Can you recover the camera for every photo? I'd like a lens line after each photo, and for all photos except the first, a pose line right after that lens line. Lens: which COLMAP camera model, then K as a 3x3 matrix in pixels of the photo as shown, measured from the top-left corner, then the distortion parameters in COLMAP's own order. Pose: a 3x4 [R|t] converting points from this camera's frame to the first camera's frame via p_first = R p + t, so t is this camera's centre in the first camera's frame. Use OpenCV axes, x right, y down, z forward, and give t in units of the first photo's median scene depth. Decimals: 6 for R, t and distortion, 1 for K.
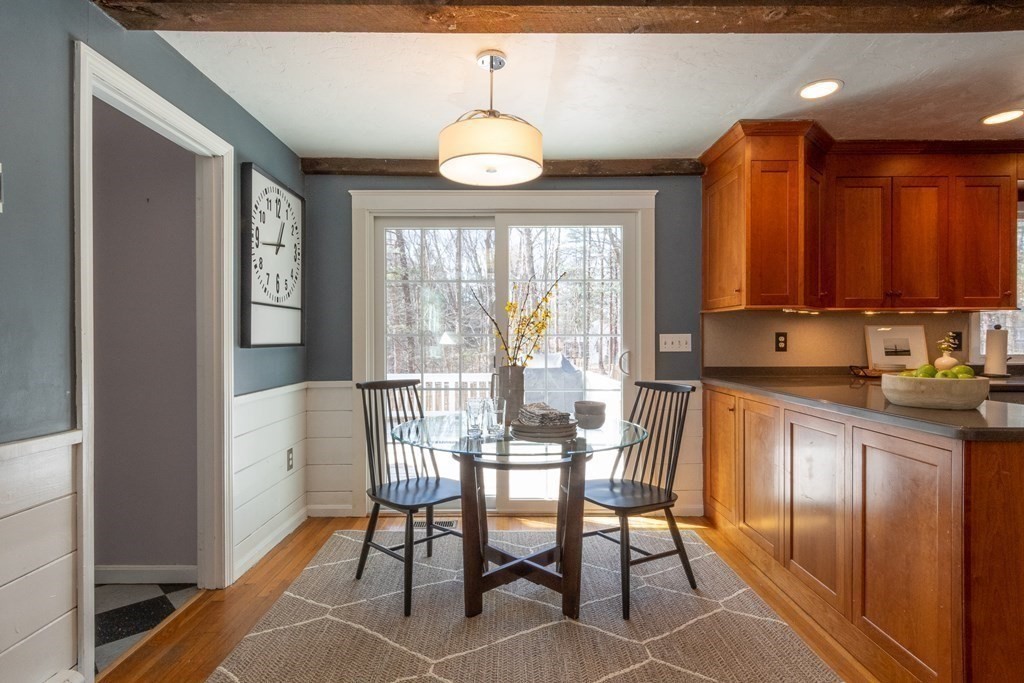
lens RADIAL K [[538.8, 0, 511.5], [0, 538.8, 341.5], [0, 0, 1]] dist [0.000081, 0.000096]
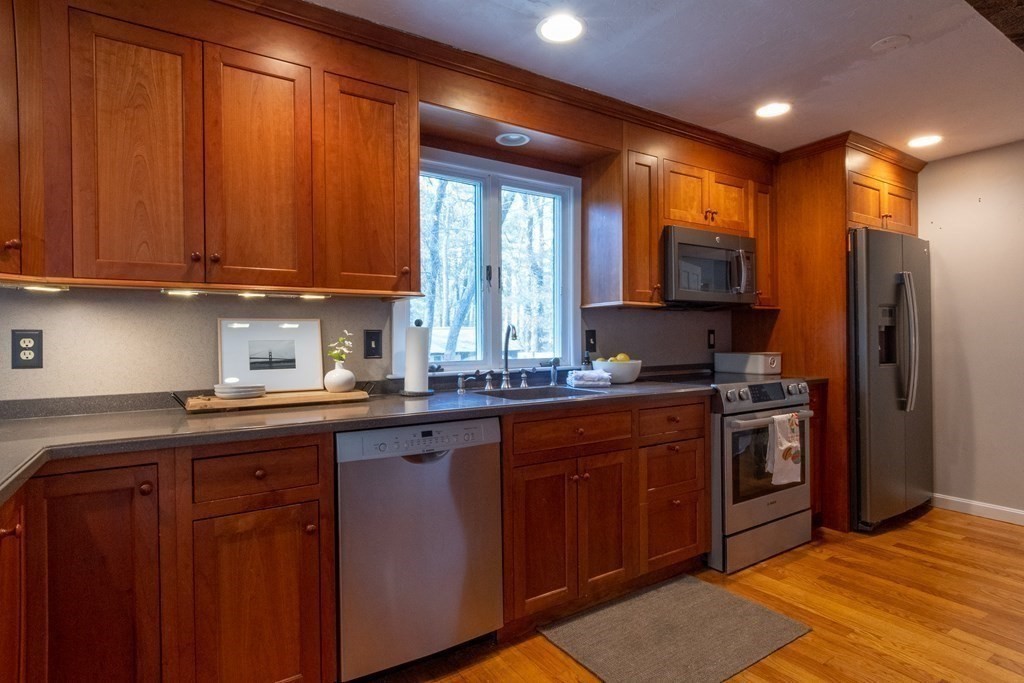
lens RADIAL K [[538.8, 0, 511.9], [0, 538.8, 340.7], [0, 0, 1]] dist [0.000081, 0.000096]
pose [[0.839347, -0.009108, 0.543520, 0.620166], [0.011235, 0.999937, -0.000595, -0.001798], [-0.543480, 0.006606, 0.839396, 0.352677]]
